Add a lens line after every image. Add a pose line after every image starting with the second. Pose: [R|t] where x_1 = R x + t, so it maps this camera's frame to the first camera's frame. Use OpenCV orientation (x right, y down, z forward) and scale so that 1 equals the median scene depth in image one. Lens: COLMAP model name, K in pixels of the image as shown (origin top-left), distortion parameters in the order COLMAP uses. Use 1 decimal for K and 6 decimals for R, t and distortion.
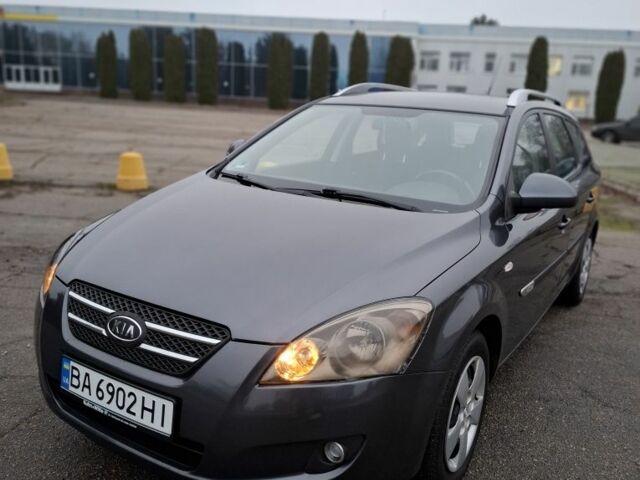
lens RADIAL K [[593.1, 0, 320.0], [0, 593.1, 240.0], [0, 0, 1]] dist [0.144006, -0.252717]
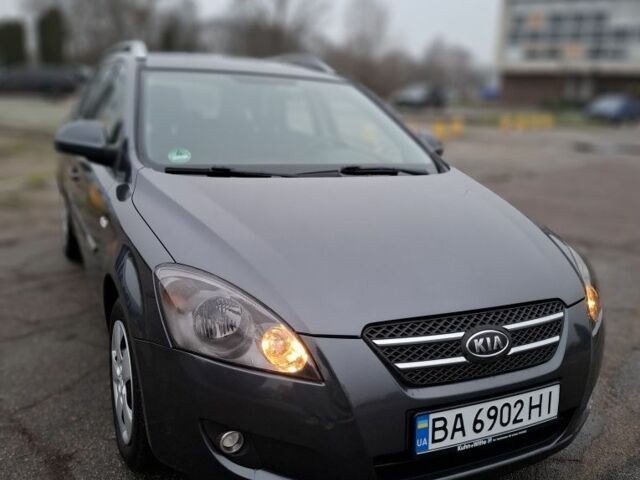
lens RADIAL K [[593.1, 0, 320.0], [0, 593.1, 240.0], [0, 0, 1]] dist [0.144006, -0.252717]
pose [[0.520553, -0.237704, 0.820074, -1.146073], [0.171292, 0.970013, 0.172434, -0.199144], [-0.836471, 0.050711, 0.545660, 0.706368]]
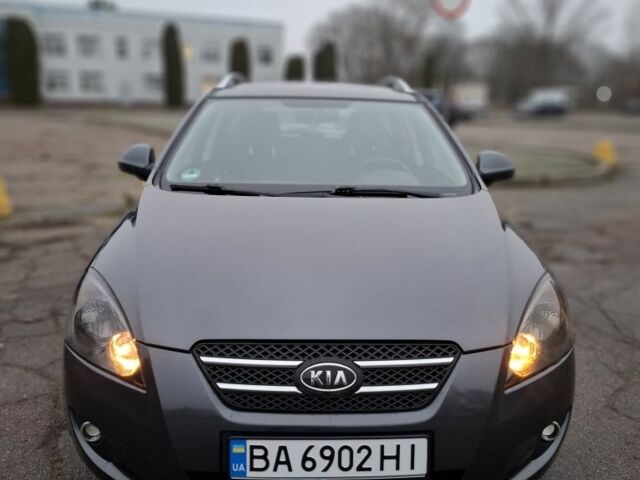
lens RADIAL K [[593.1, 0, 320.0], [0, 593.1, 240.0], [0, 0, 1]] dist [0.144006, -0.252717]
pose [[0.825039, -0.171831, 0.538316, -0.747040], [0.159671, 0.984713, 0.069604, -0.101994], [-0.542047, 0.028527, 0.839864, 0.294907]]
